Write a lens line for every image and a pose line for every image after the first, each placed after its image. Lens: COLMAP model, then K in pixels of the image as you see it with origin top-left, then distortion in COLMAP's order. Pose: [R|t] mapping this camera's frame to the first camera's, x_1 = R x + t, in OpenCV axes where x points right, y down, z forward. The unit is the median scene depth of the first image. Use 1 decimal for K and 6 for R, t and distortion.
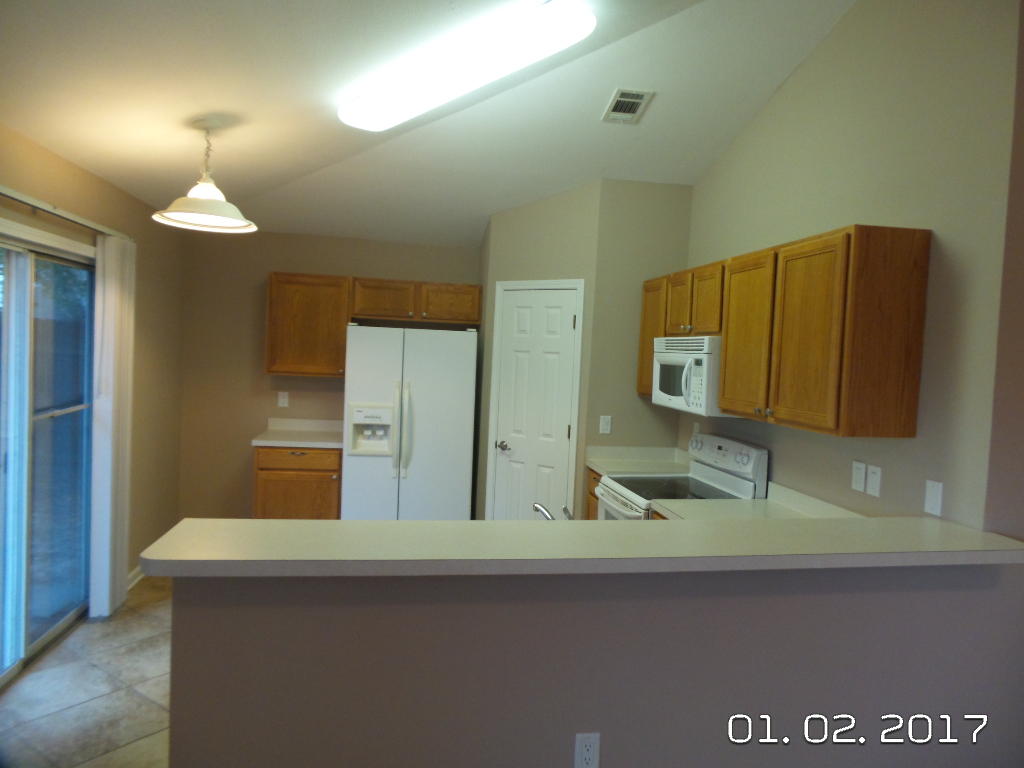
lens RADIAL K [[677.4, 0, 512.0], [0, 677.4, 384.0], [0, 0, 1]] dist [-0.000631, -0.000043]
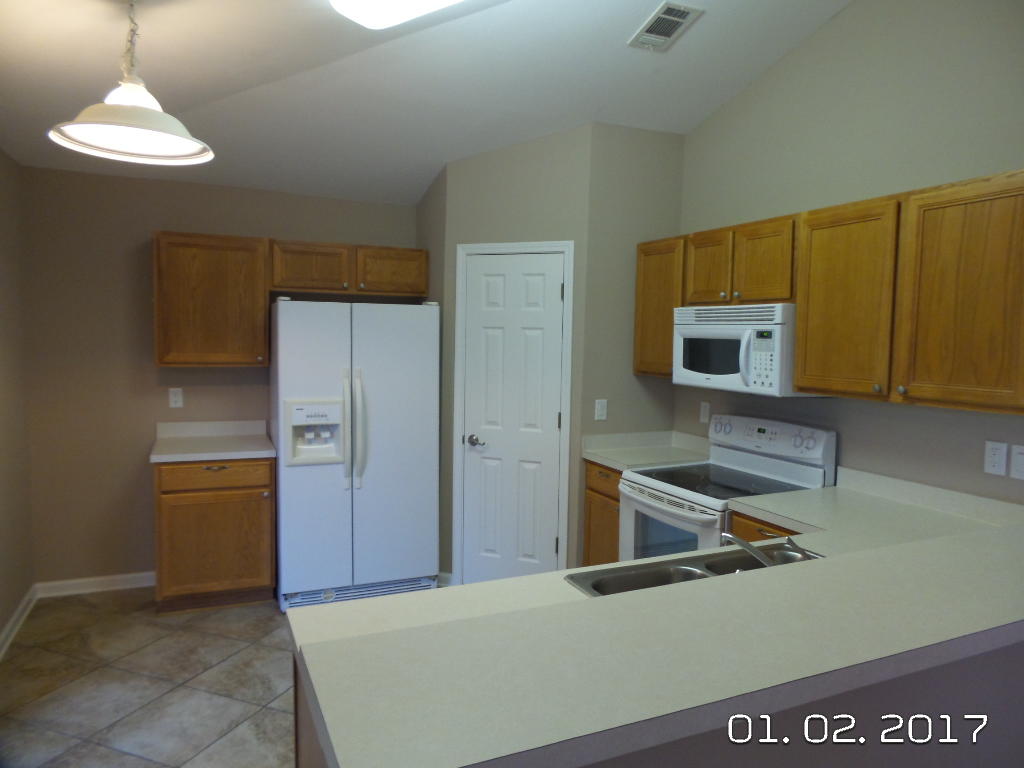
lens RADIAL K [[691.4, 0, 512.0], [0, 691.4, 384.0], [0, 0, 1]] dist [0.001791, -0.000334]
pose [[0.969622, -0.045593, 0.240321, -0.184545], [0.037521, 0.998571, 0.038060, -0.010780], [-0.241713, -0.027887, 0.969947, 0.168243]]
